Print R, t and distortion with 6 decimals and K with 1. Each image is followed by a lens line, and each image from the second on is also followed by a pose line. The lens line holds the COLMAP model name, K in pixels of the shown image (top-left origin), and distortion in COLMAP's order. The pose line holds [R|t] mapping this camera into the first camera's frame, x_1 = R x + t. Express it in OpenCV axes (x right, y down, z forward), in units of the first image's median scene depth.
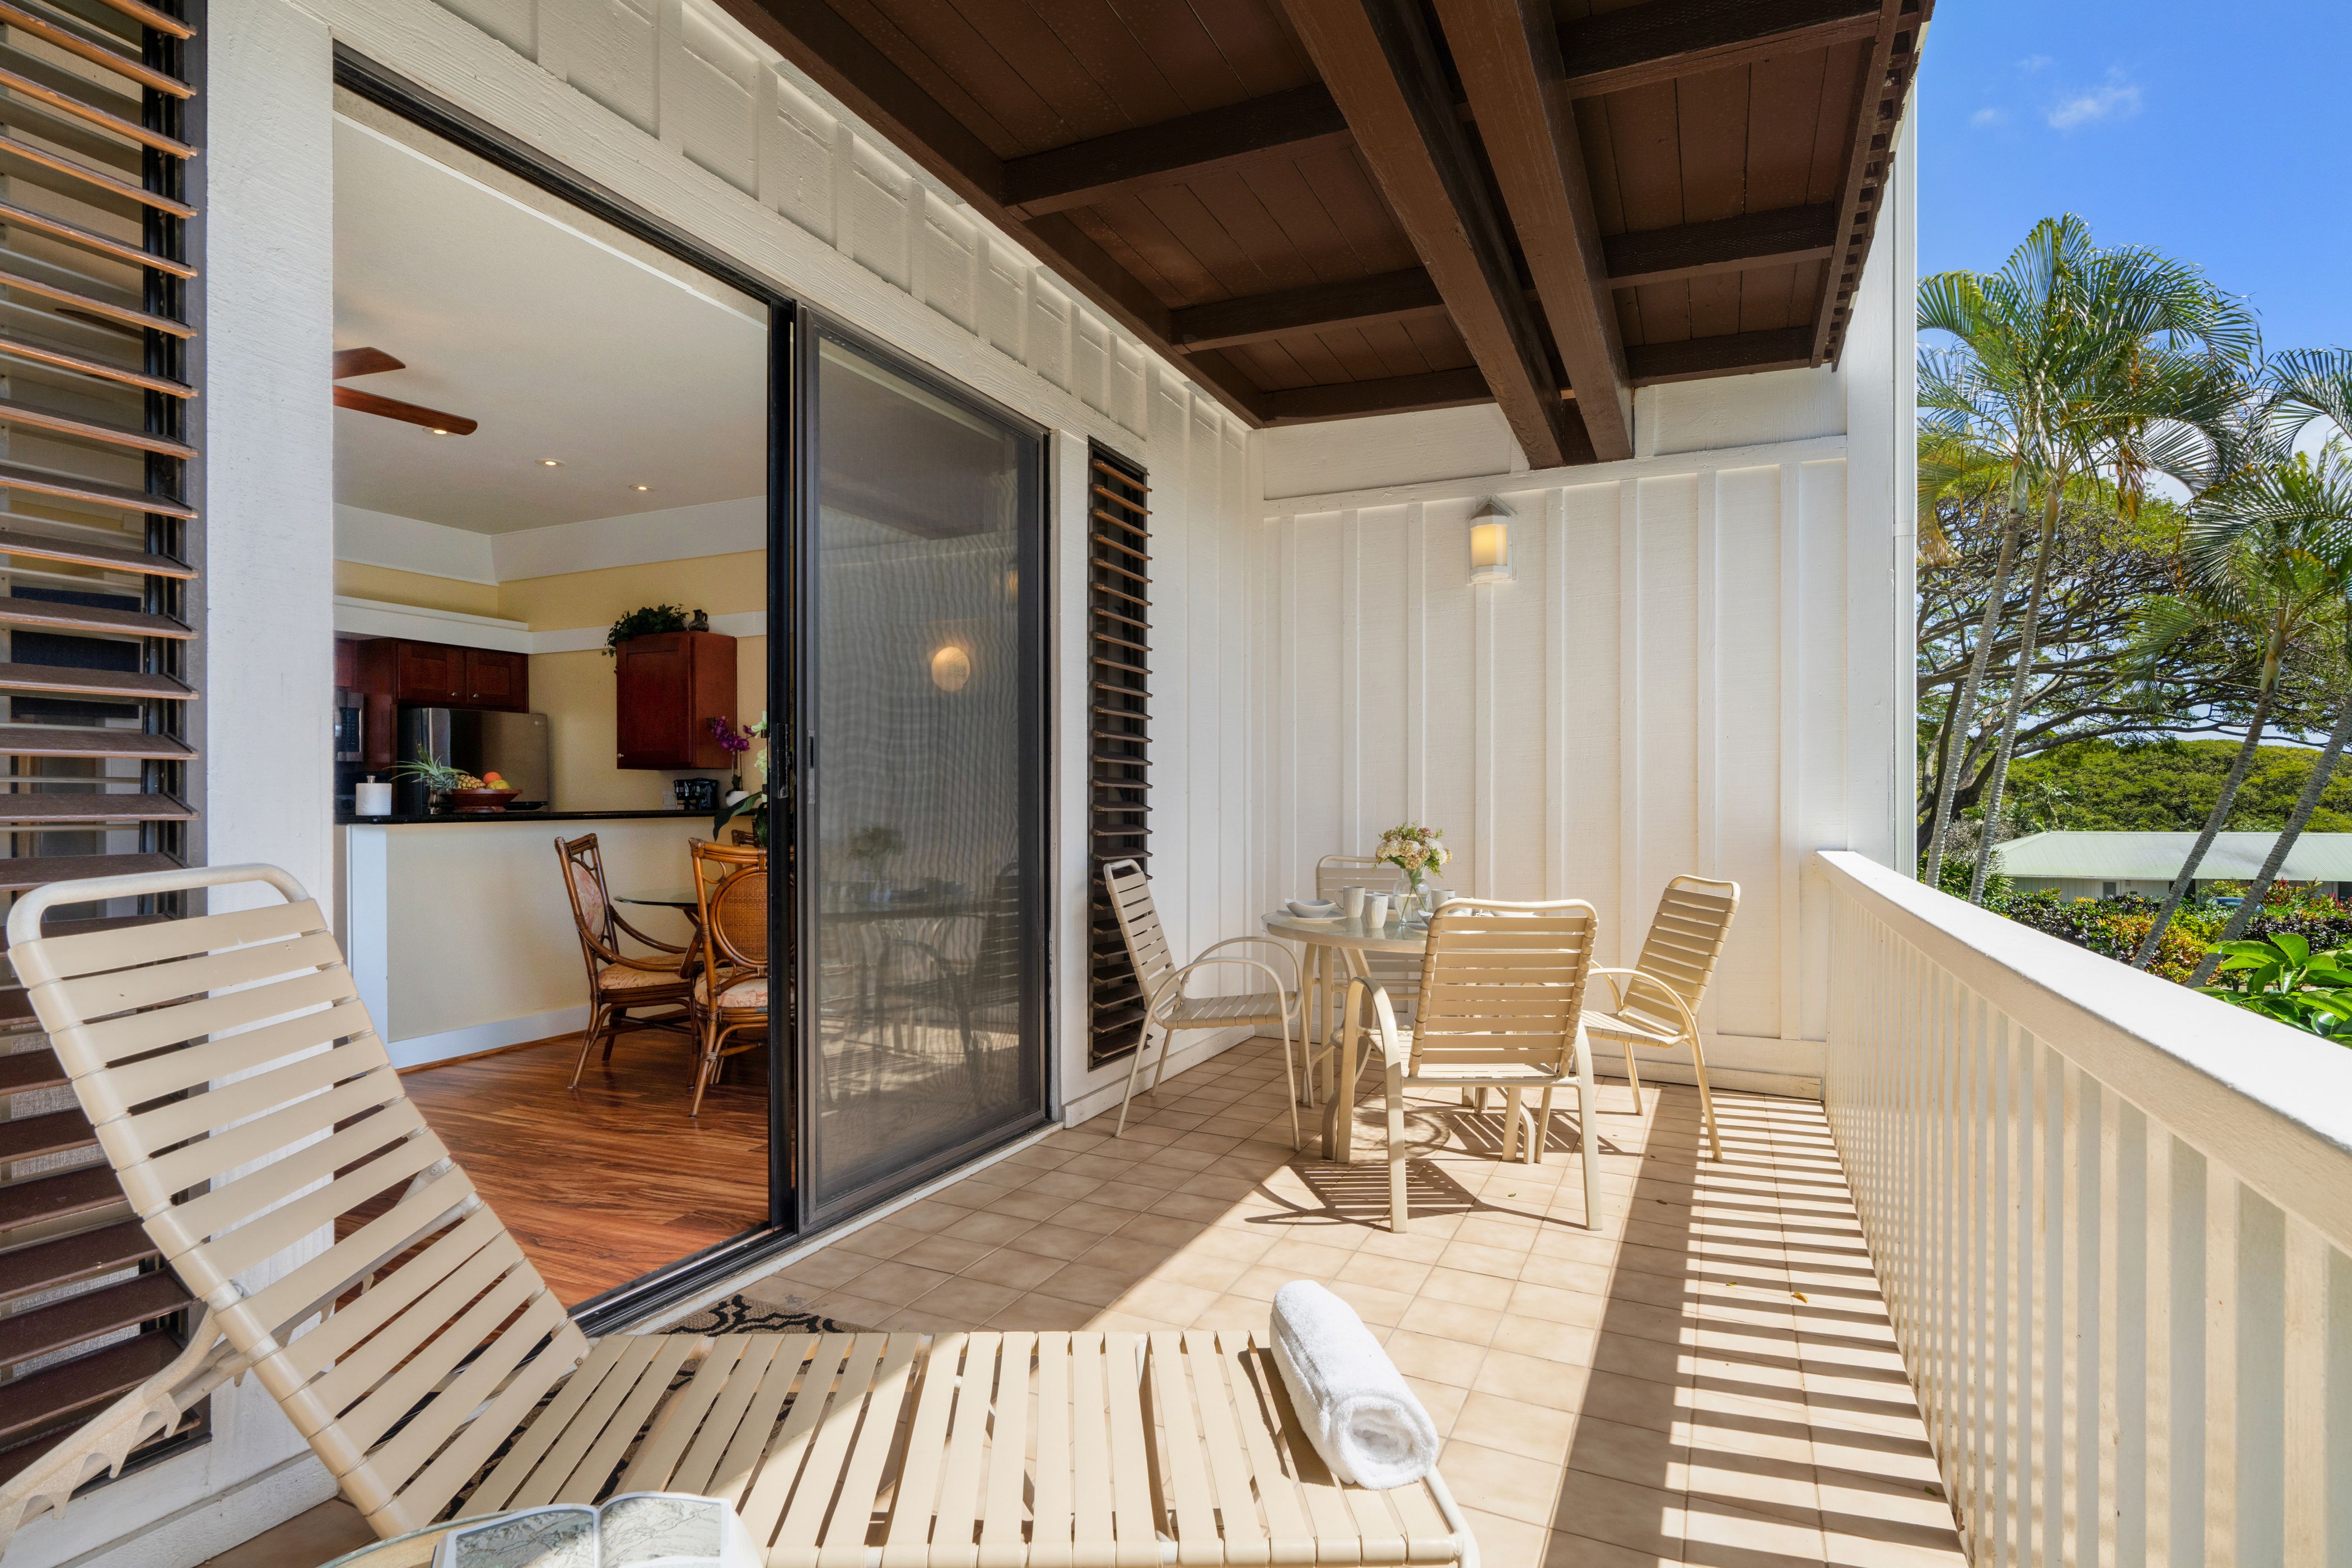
lens RADIAL K [[1217.7, 0, 1163.9], [0, 1217.7, 798.8], [0, 0, 1]] dist [-0.025292, -0.000133]
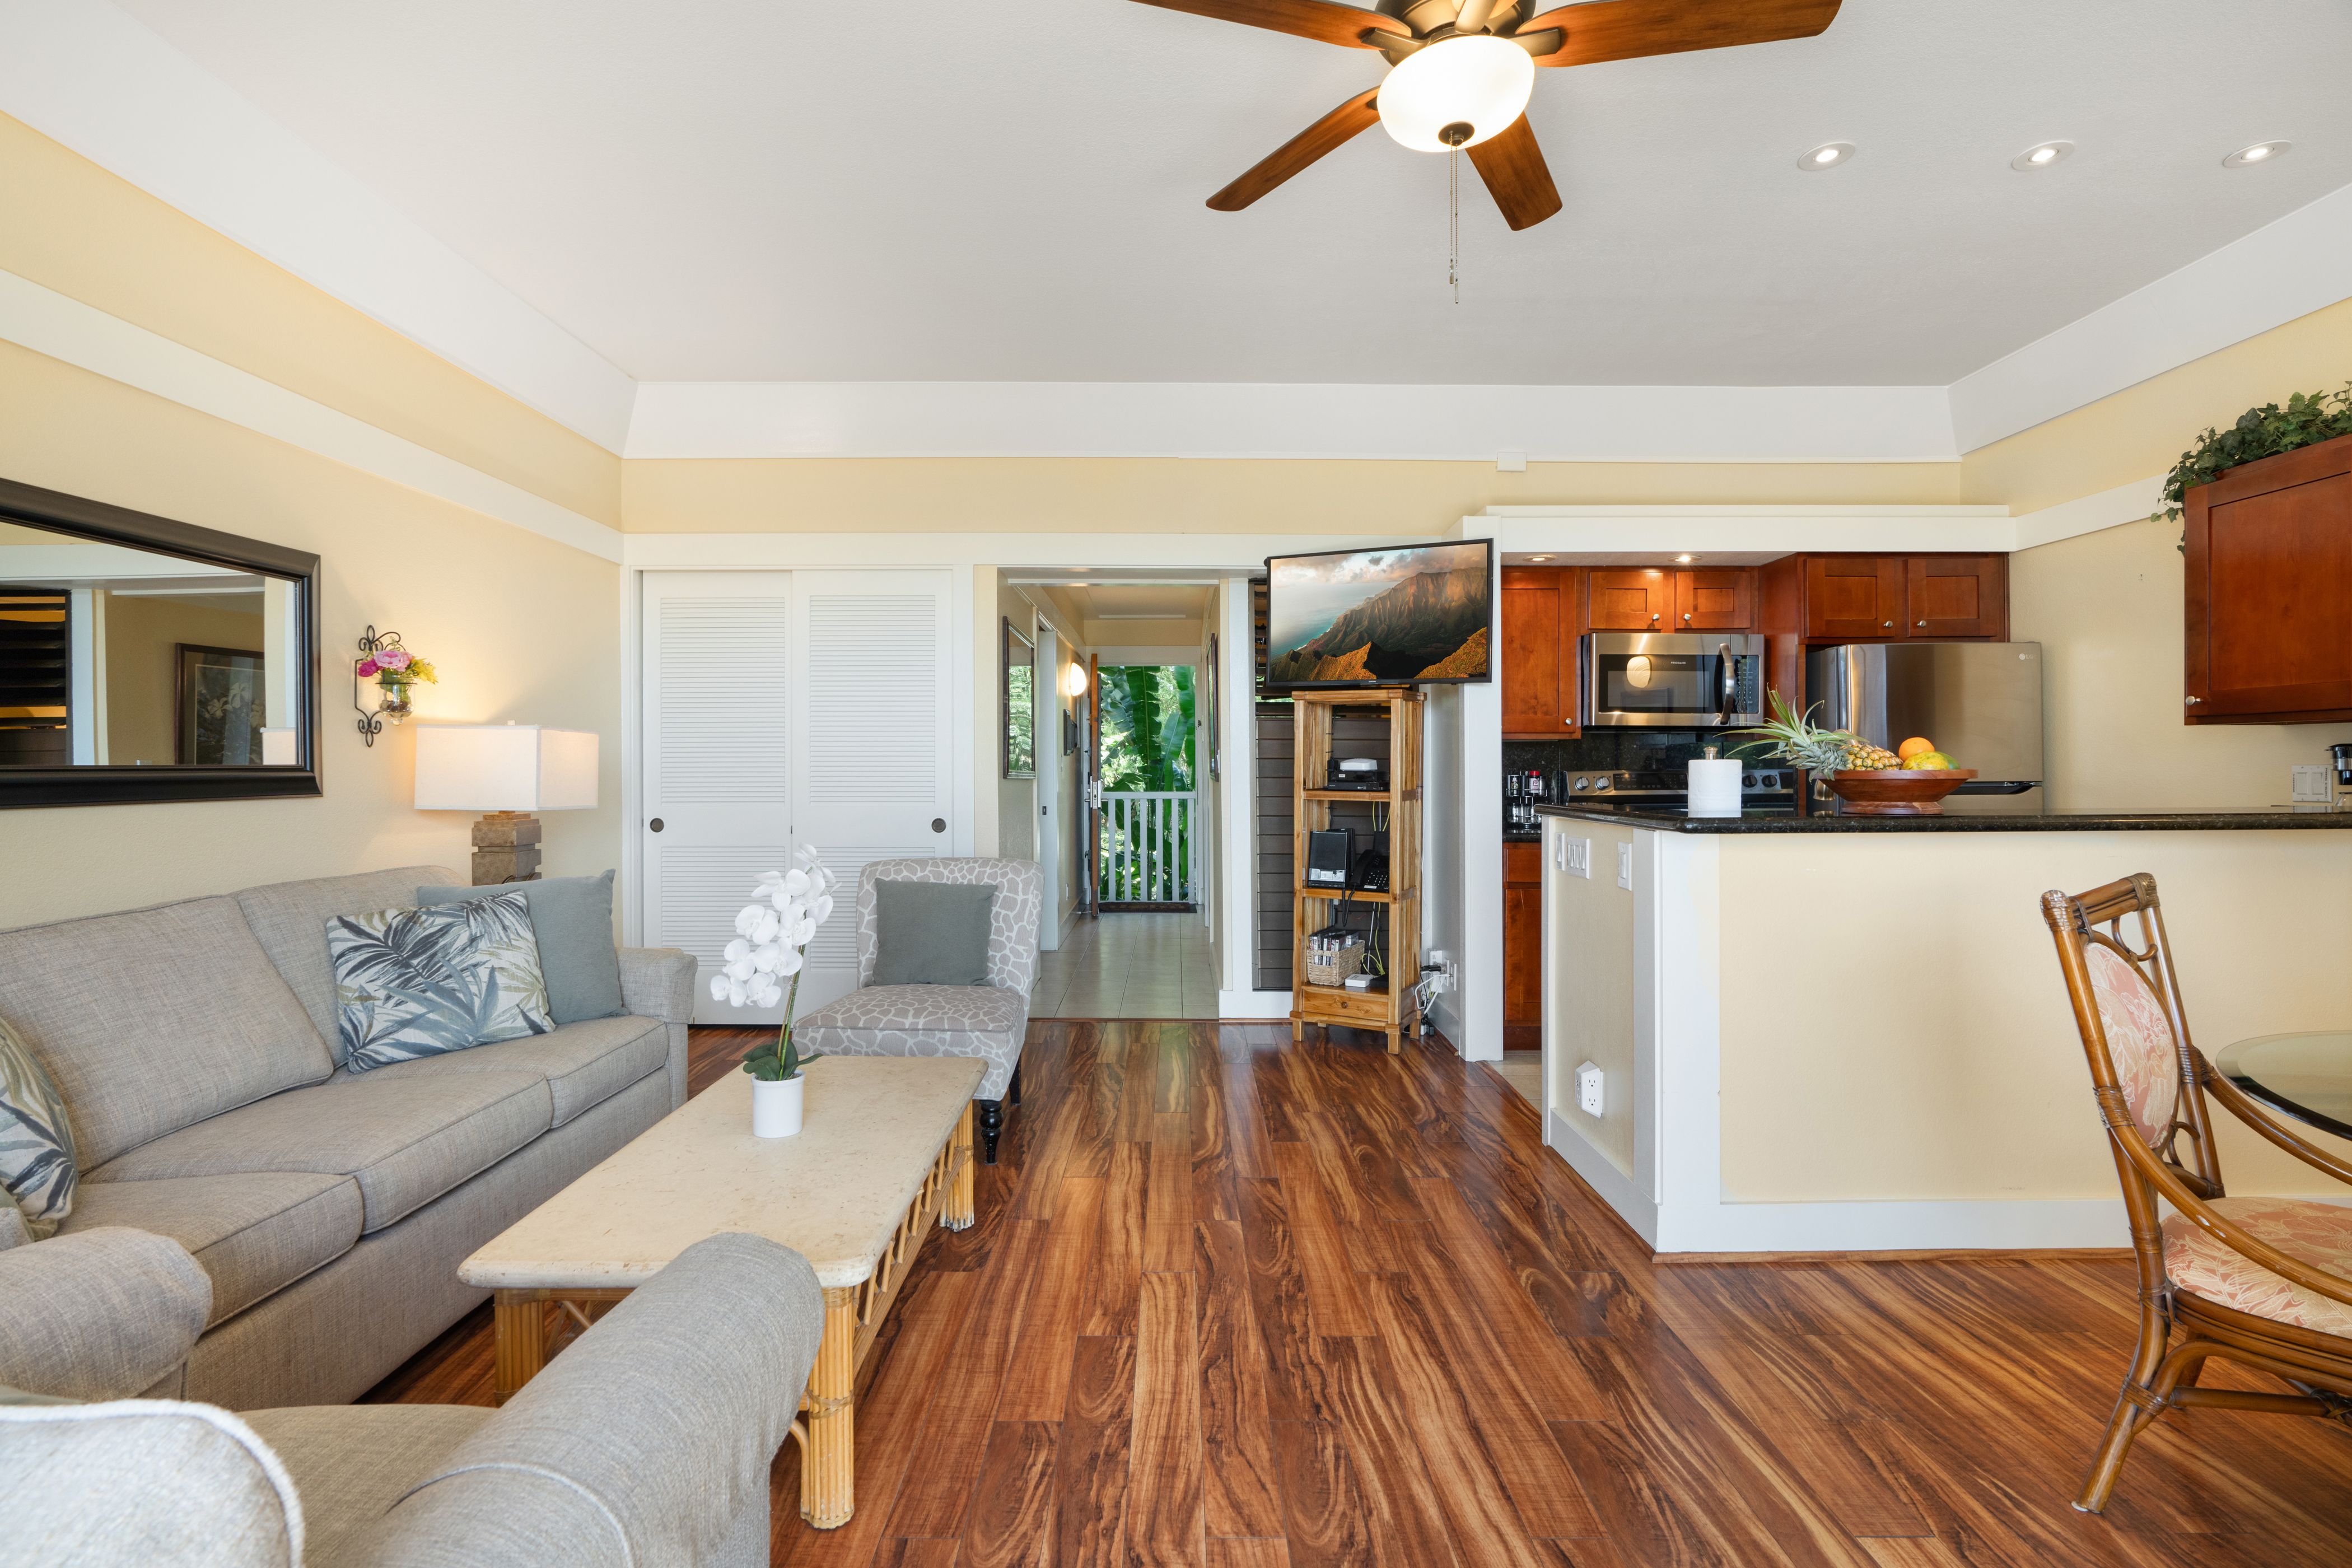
lens RADIAL K [[1150.1, 0, 1184.1], [0, 1150.1, 775.7], [0, 0, 1]] dist [-0.007685, 0.000851]
pose [[0.432696, 0.008869, -0.901496, -0.189254], [0.000128, 0.999951, 0.009899, -0.008172], [0.901540, -0.004399, 0.432674, 0.385934]]
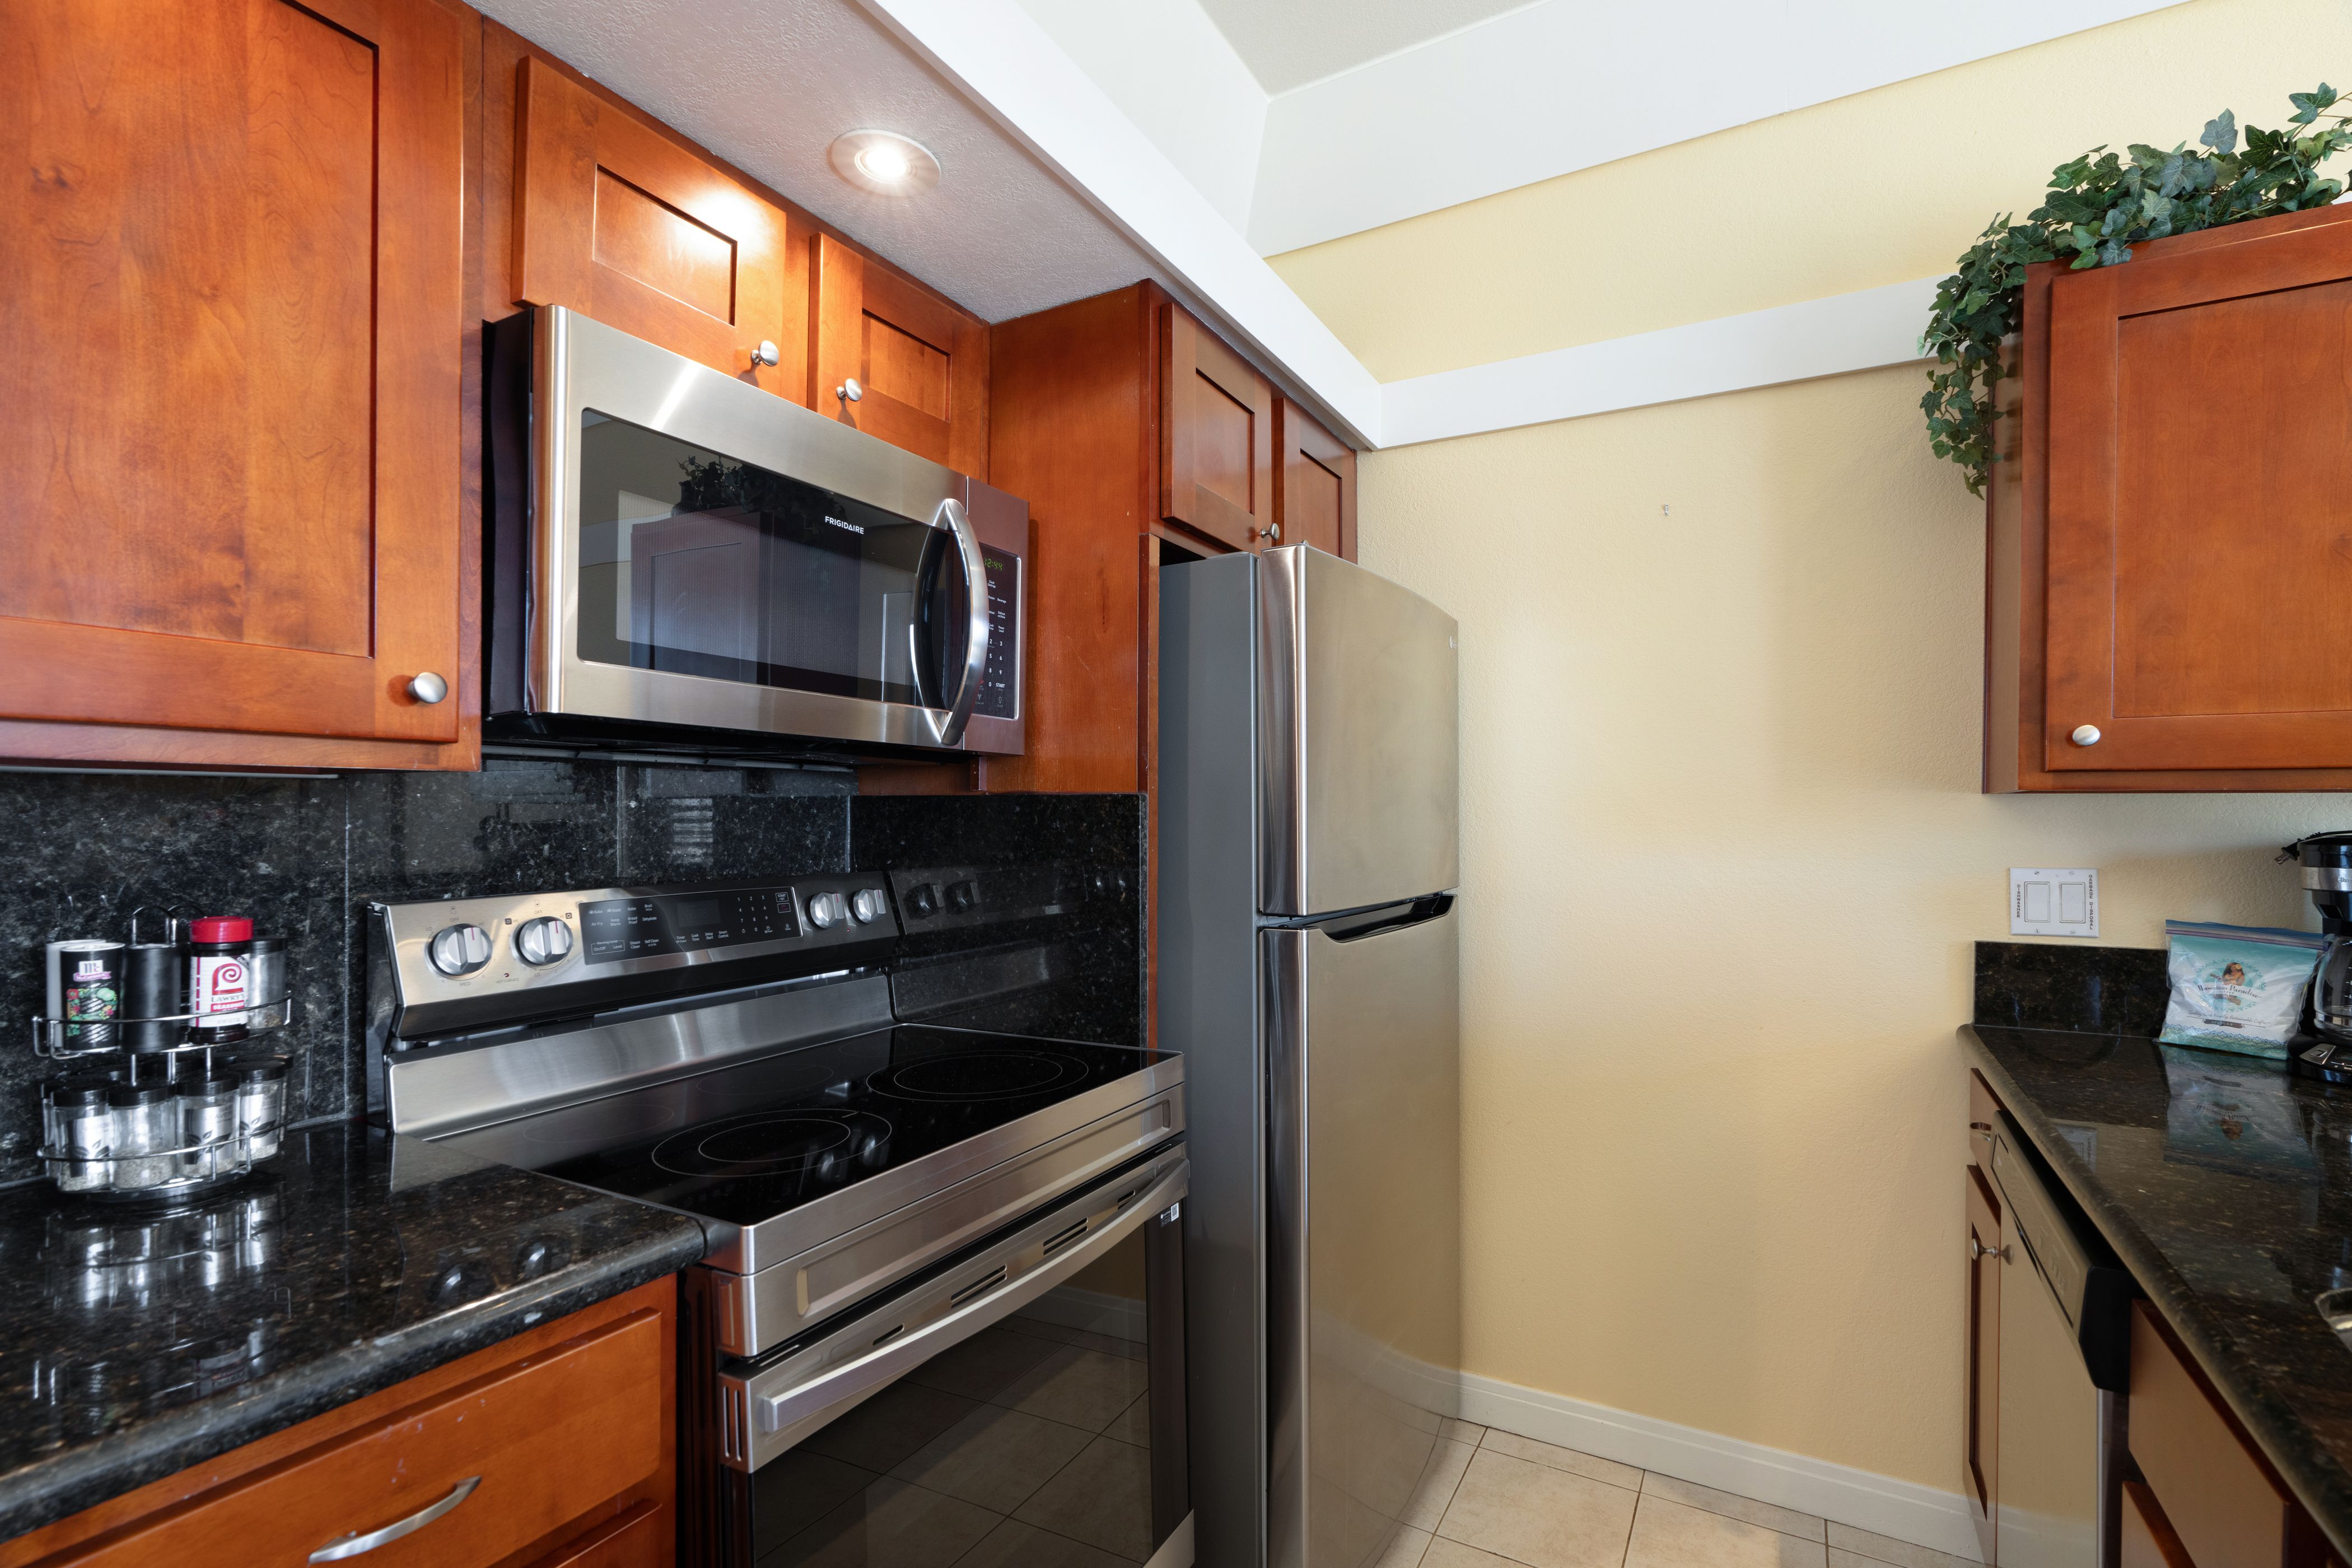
lens RADIAL K [[1103.9, 0, 1176.4], [0, 1103.9, 820.4], [0, 0, 1]] dist [-0.015164, 0.005706]
pose [[0.995044, 0.009397, -0.098994, -0.610396], [-0.009106, 0.999953, 0.003382, -0.018549], [0.099021, -0.002464, 0.995082, 0.770026]]
